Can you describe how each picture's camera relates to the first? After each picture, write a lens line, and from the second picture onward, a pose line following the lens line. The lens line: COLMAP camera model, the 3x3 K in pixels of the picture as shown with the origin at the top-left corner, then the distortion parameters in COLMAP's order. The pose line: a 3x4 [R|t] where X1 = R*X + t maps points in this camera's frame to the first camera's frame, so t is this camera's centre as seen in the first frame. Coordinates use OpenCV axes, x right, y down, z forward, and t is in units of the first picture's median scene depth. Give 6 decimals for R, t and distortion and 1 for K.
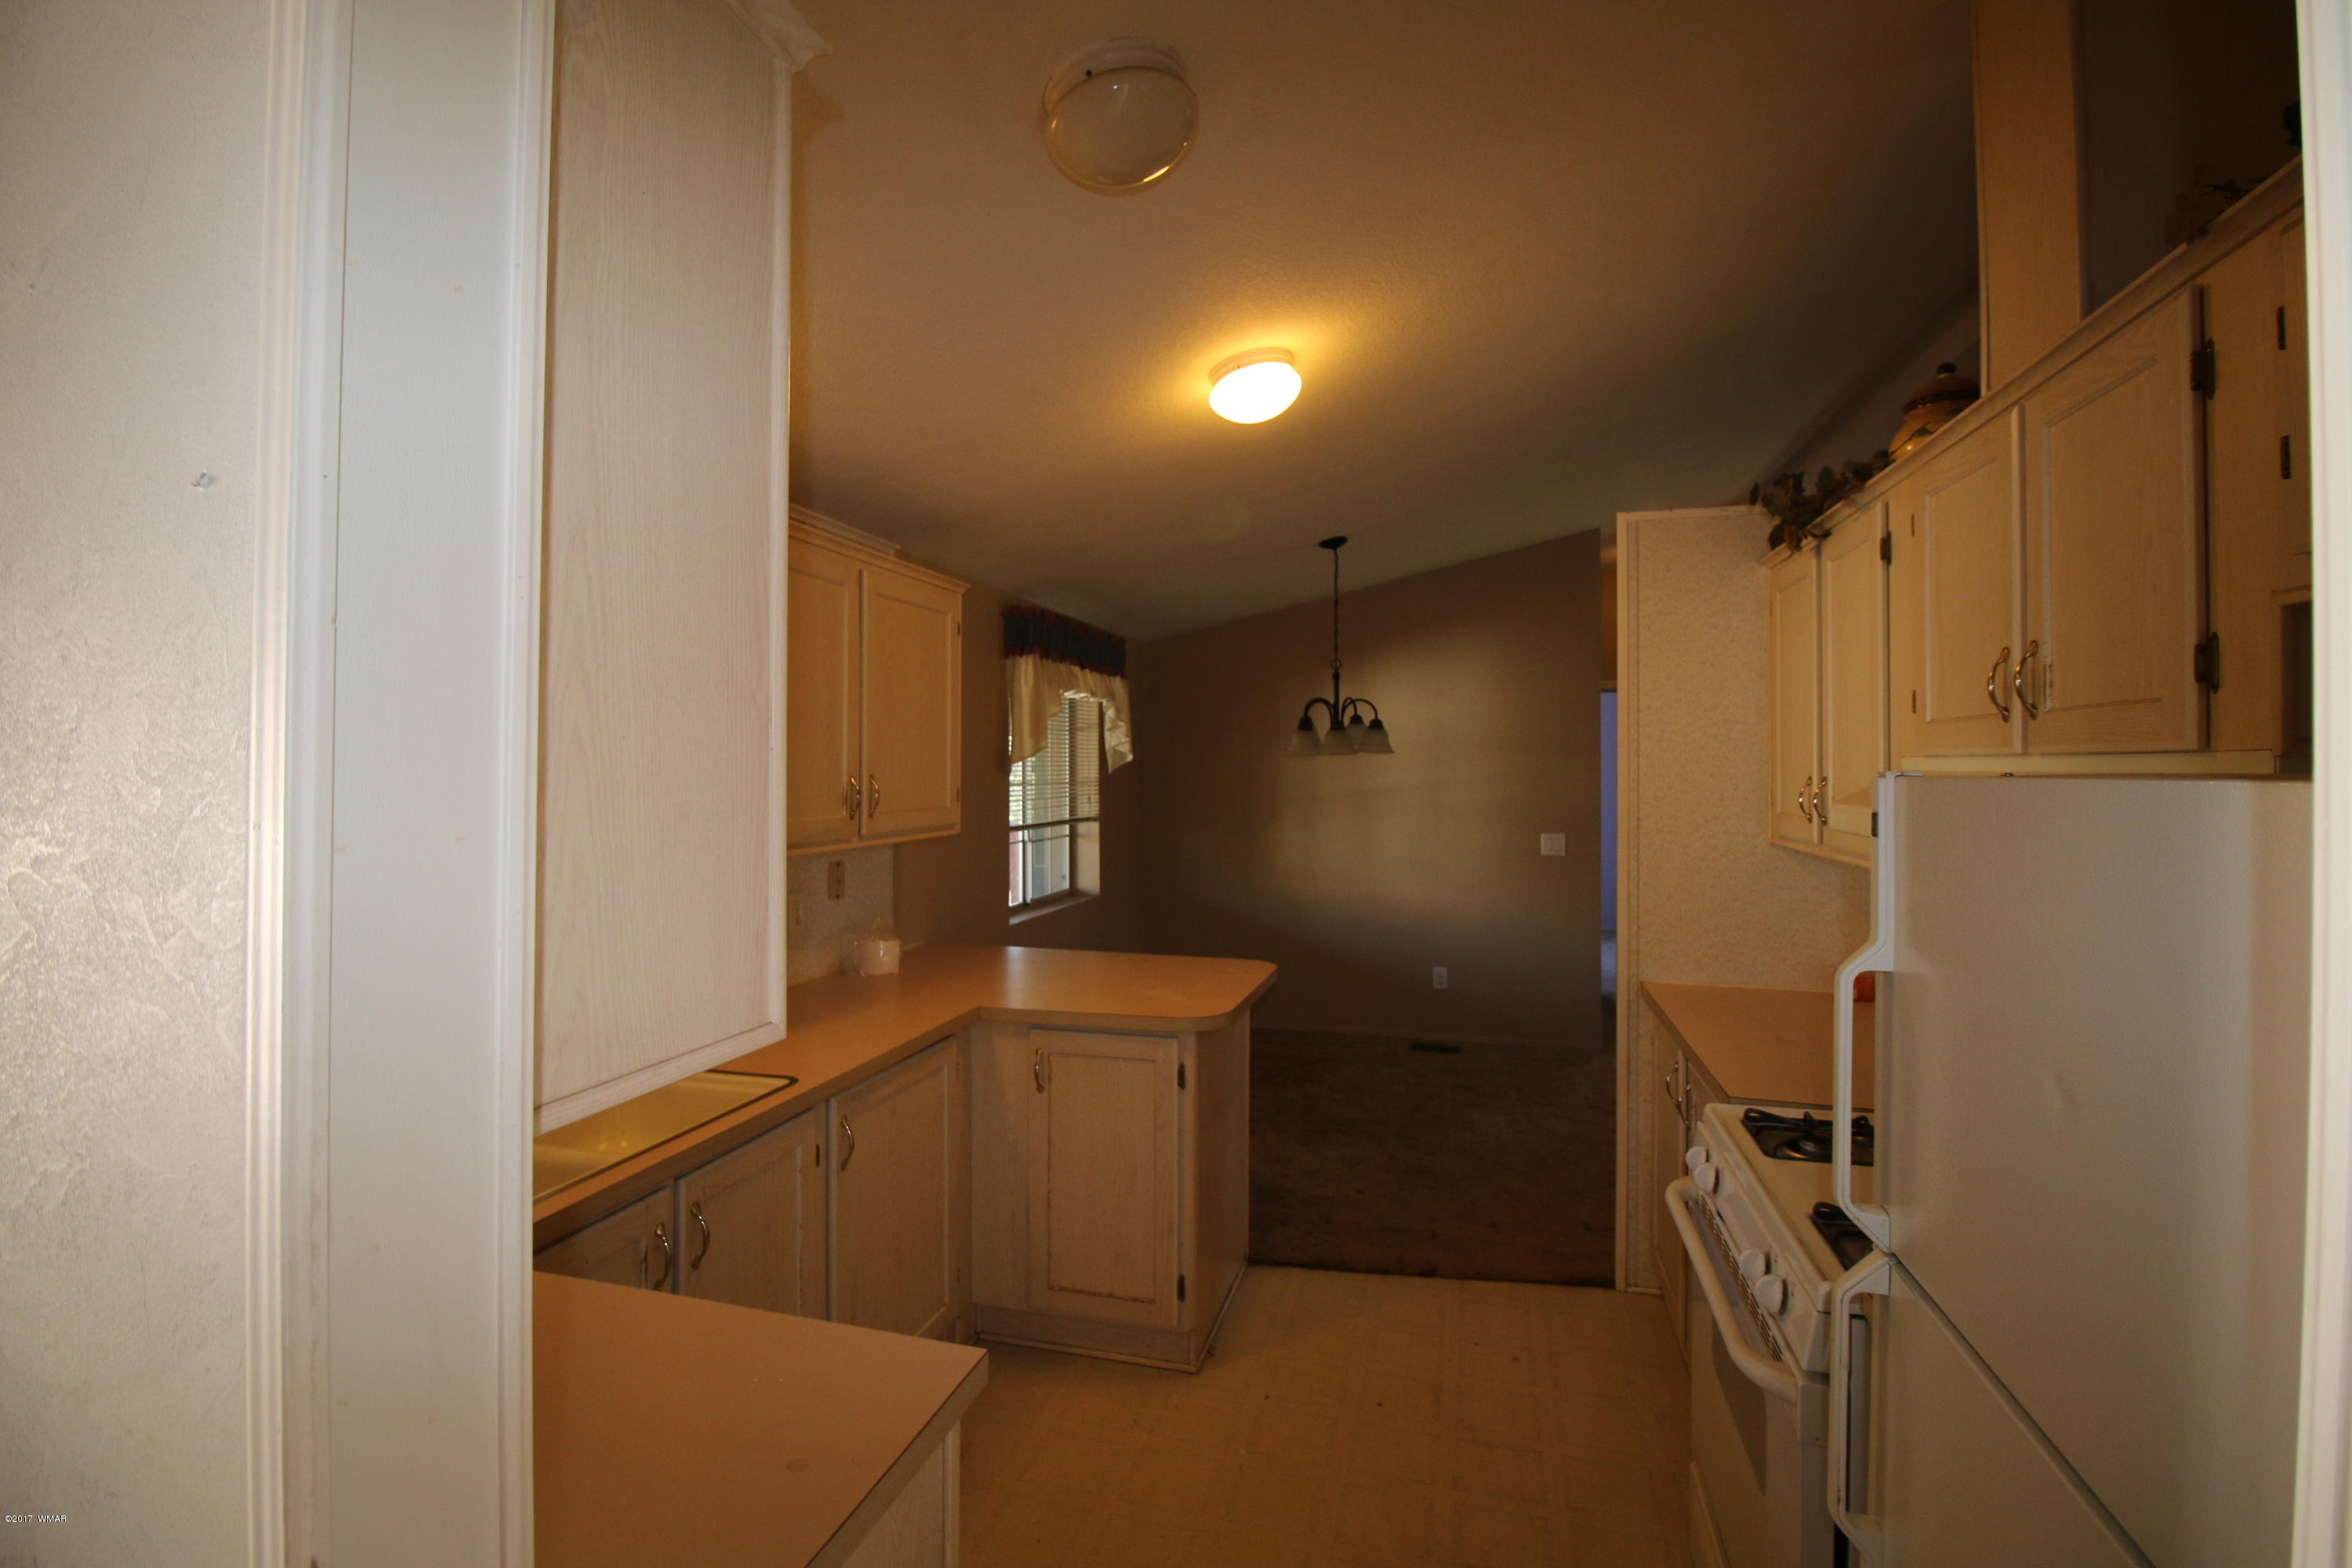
lens RADIAL K [[1084.8, 0, 1185.9], [0, 1084.8, 777.9], [0, 0, 1]] dist [0.003090, -0.014634]
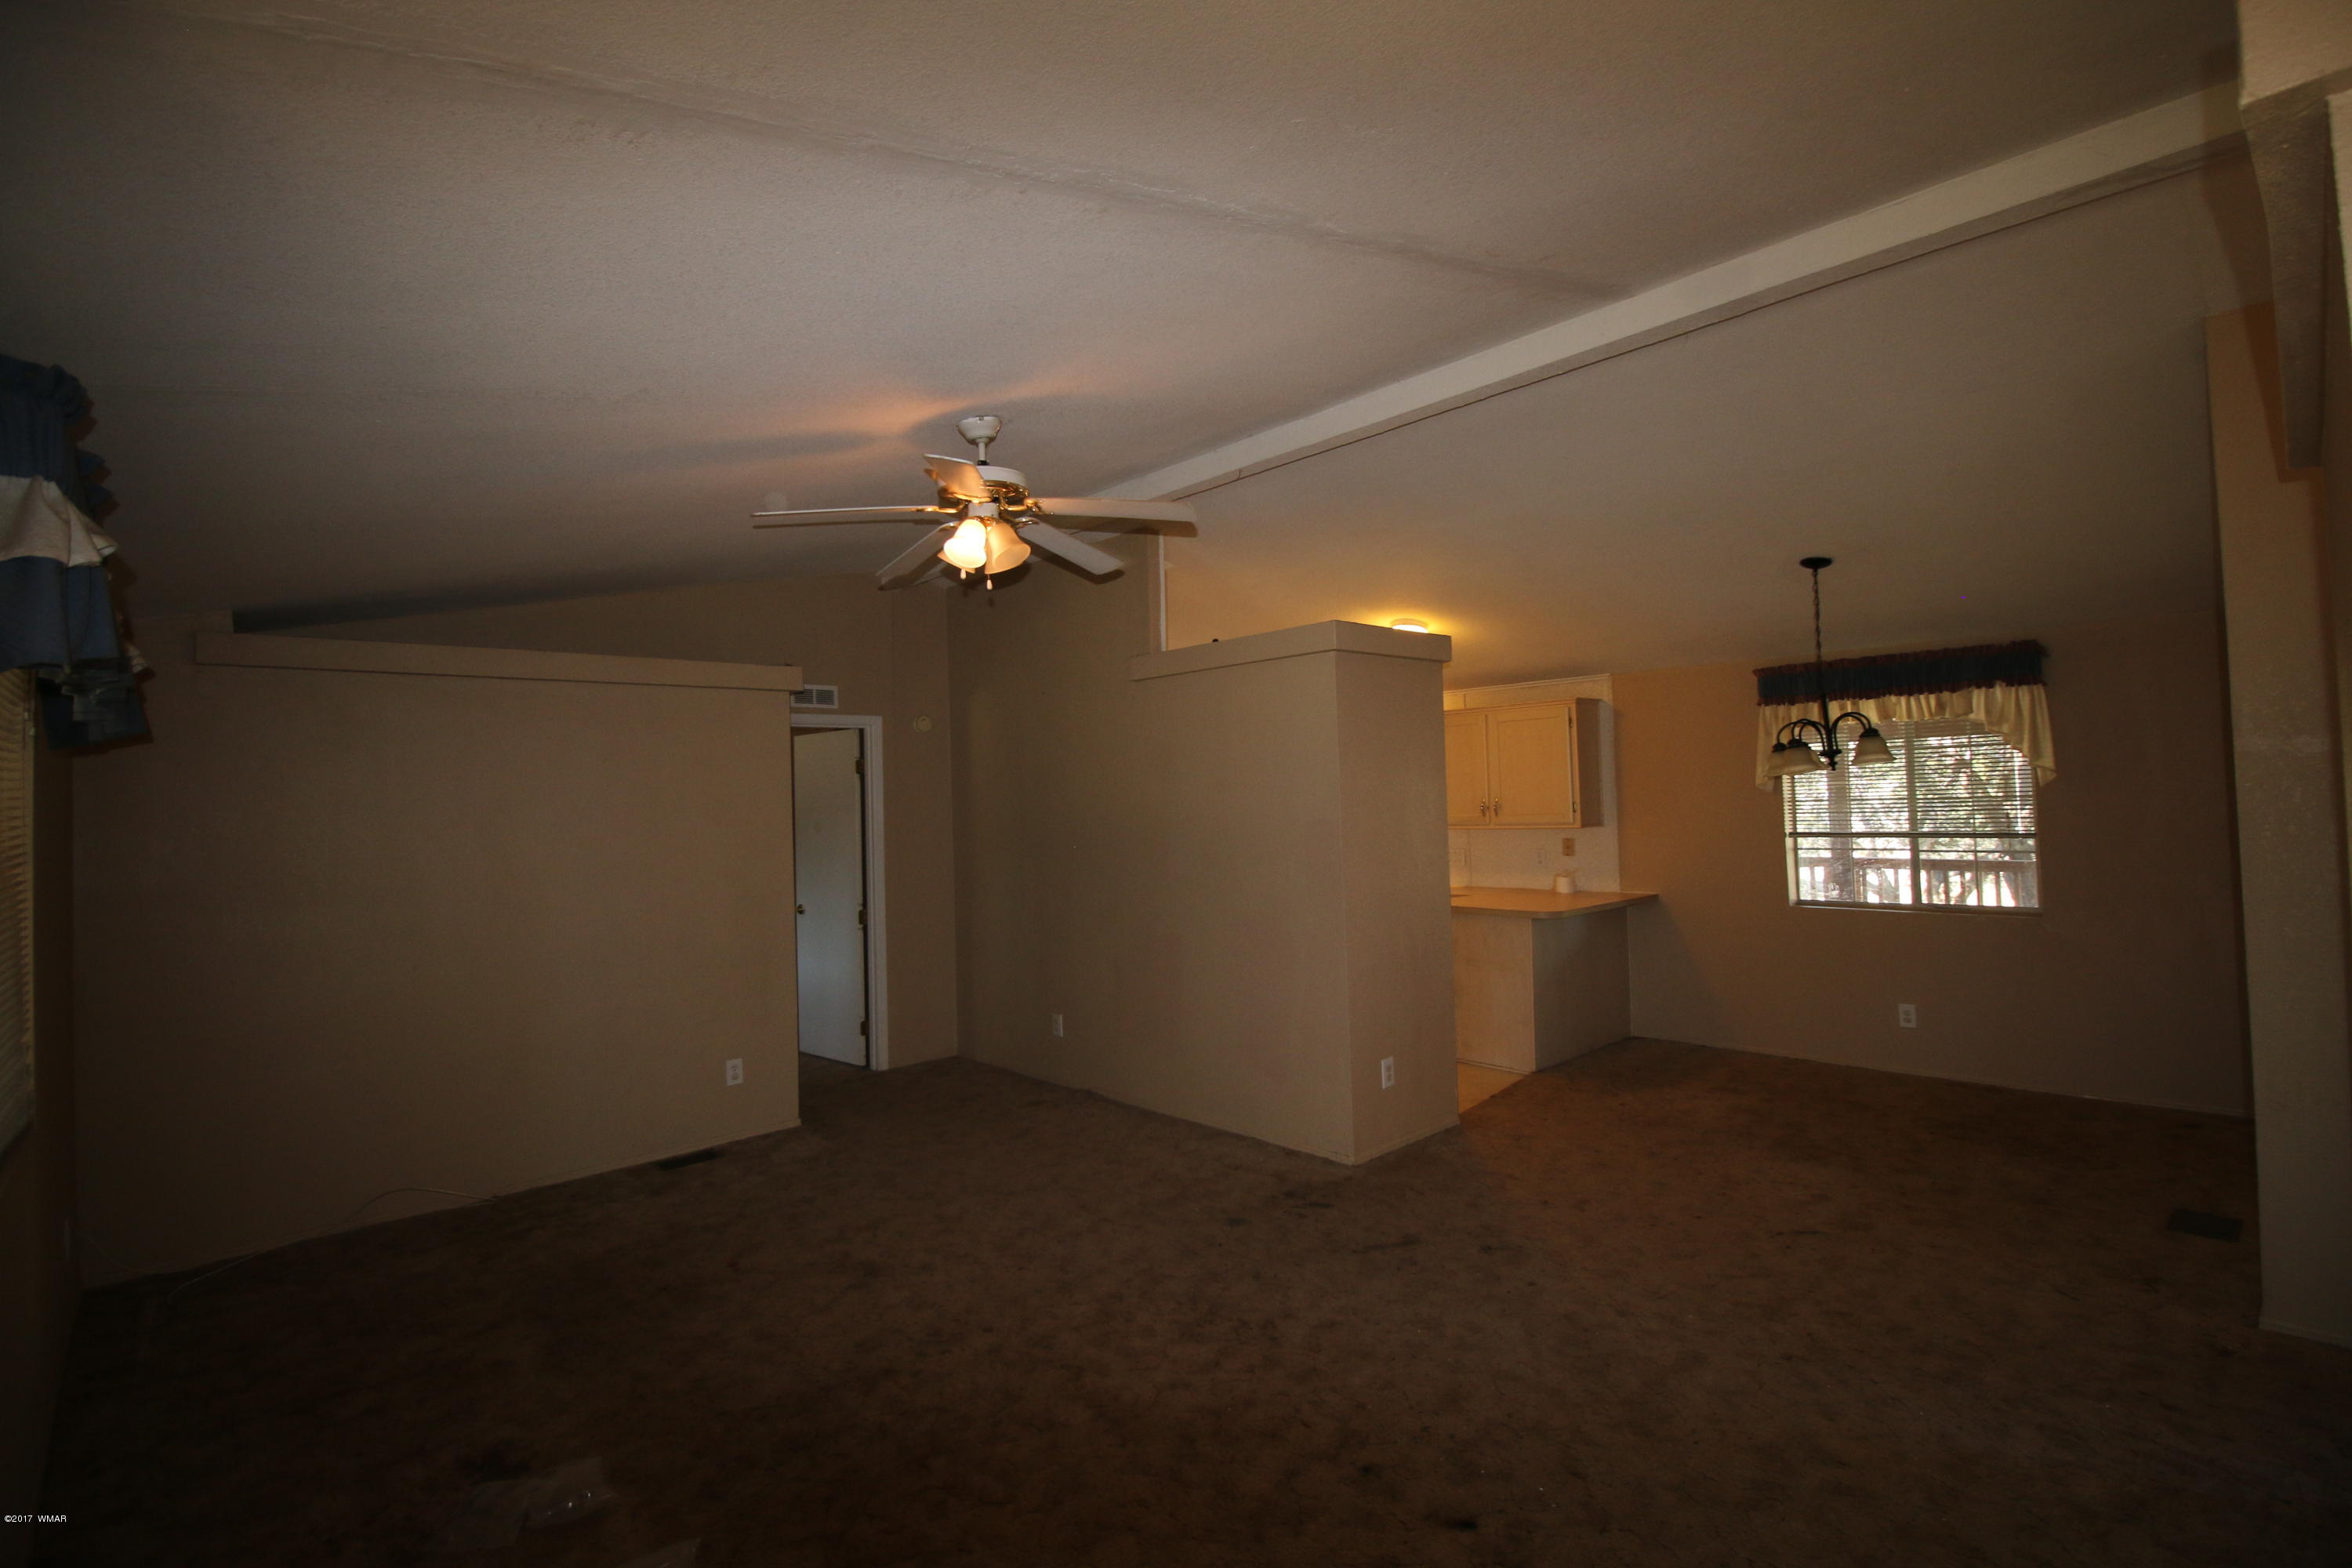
lens RADIAL K [[1084.8, 0, 1185.9], [0, 1084.8, 777.9], [0, 0, 1]] dist [0.003090, -0.014634]
pose [[-0.519142, -0.015556, -0.854547, 1.332227], [0.010363, 0.999646, -0.024494, 0.001336], [0.854625, -0.021571, -0.518797, 1.026901]]
